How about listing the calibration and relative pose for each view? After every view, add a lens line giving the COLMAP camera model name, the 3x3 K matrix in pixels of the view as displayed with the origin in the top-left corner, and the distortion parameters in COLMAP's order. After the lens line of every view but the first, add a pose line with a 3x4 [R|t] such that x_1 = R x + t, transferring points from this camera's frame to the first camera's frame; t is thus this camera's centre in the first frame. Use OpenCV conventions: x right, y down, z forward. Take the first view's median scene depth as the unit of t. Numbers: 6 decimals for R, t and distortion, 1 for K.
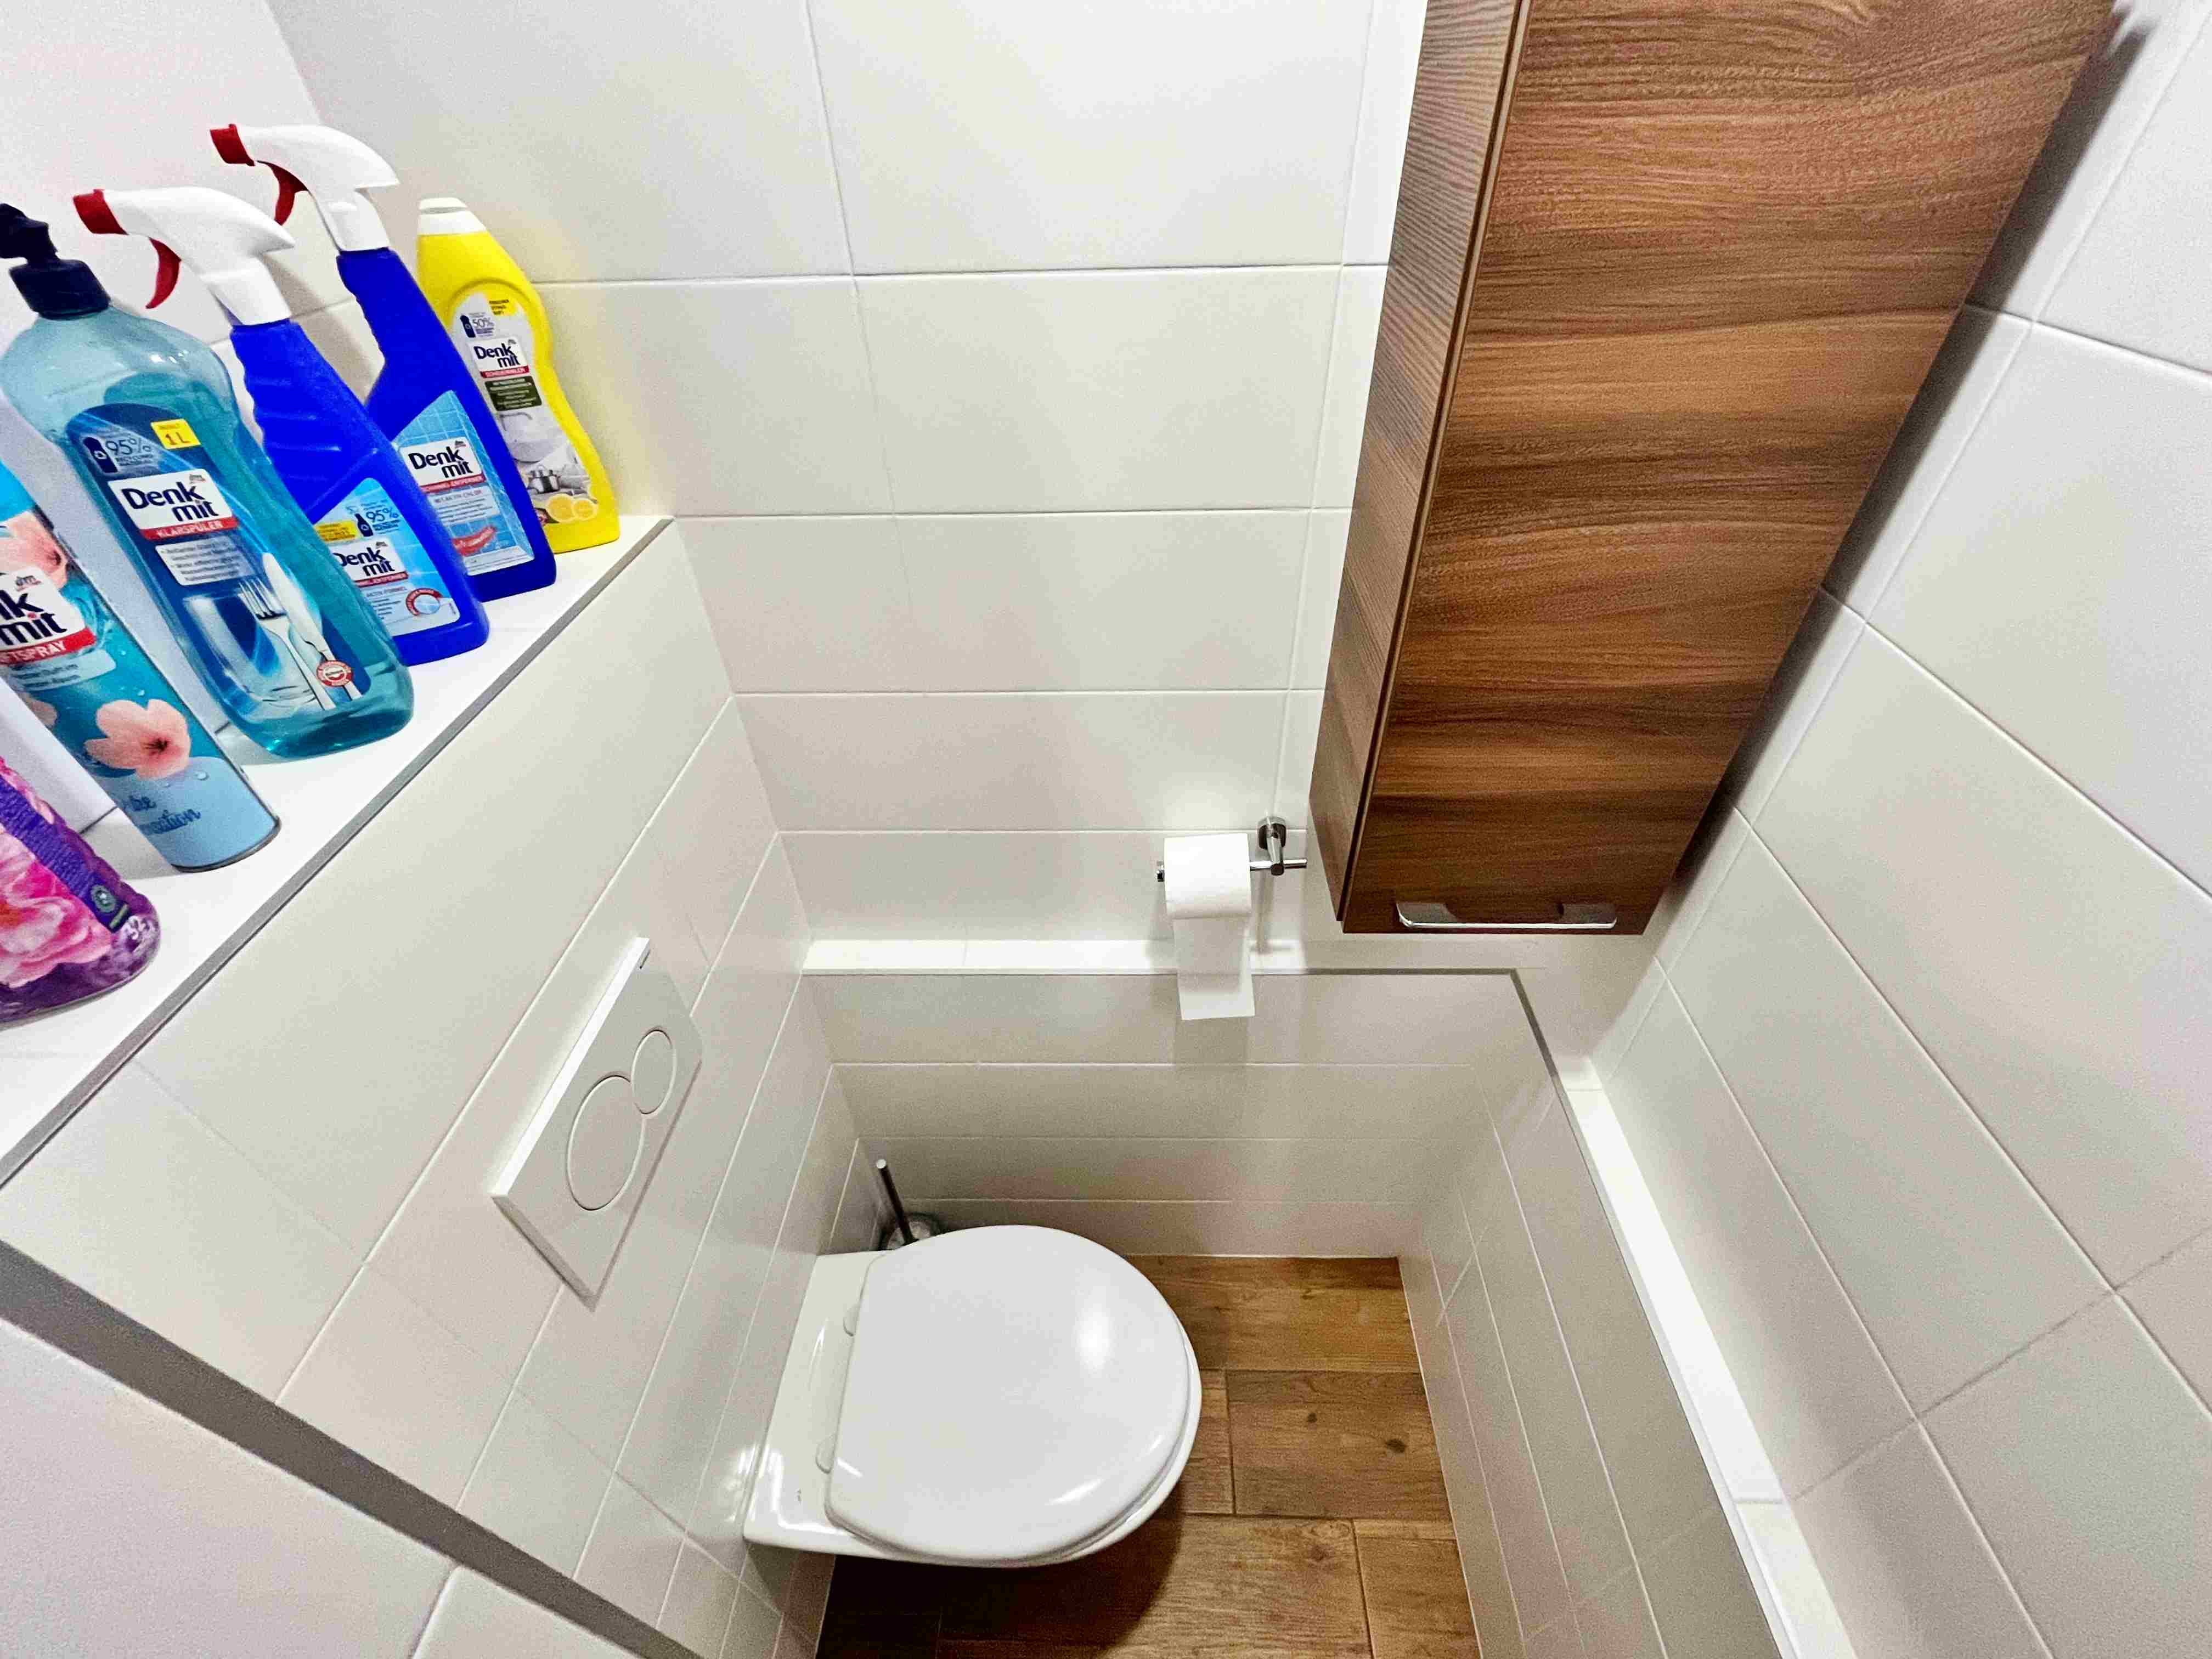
lens RADIAL K [[920.7, 0, 1103.5], [0, 920.7, 829.5], [0, 0, 1]] dist [-0.003329, -0.000040]
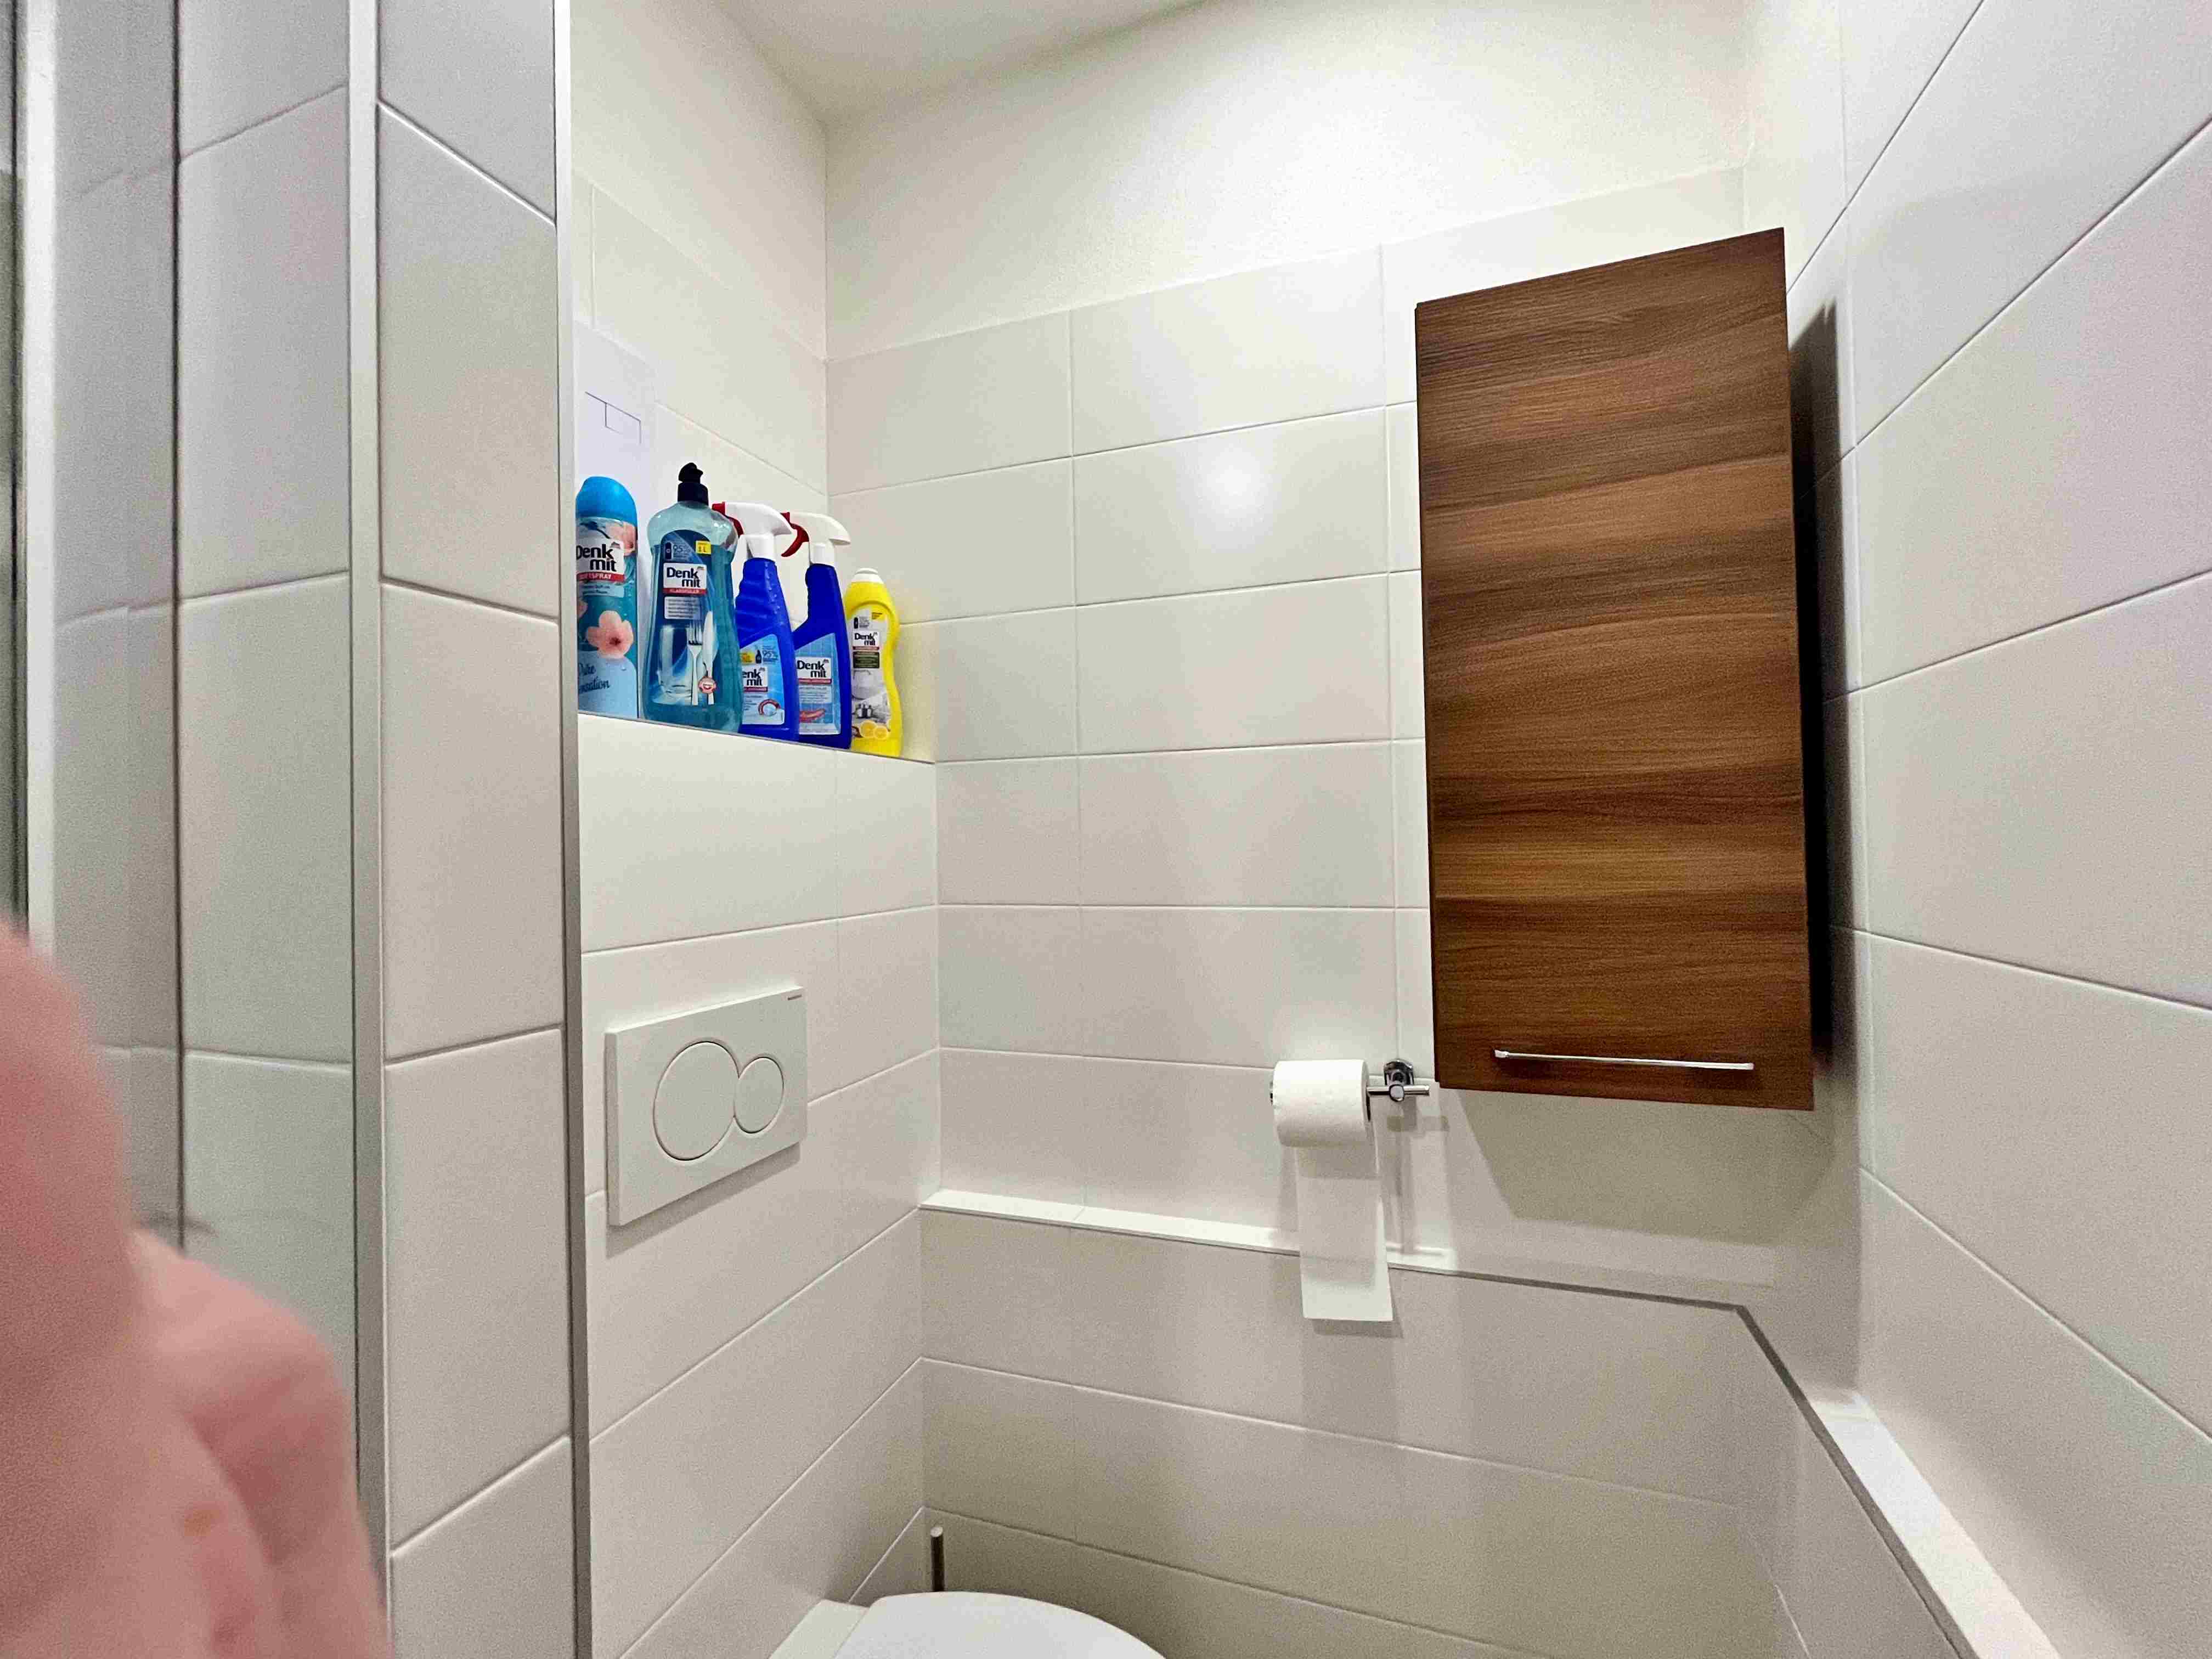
lens RADIAL K [[916.1, 0, 1104.9], [0, 916.1, 830.4], [0, 0, 1]] dist [-0.002977, -0.000025]
pose [[0.952421, 0.001926, -0.304780, 0.276788], [-0.199278, 0.760562, -0.617927, 0.700905], [0.230614, 0.649263, 0.724759, 0.098334]]
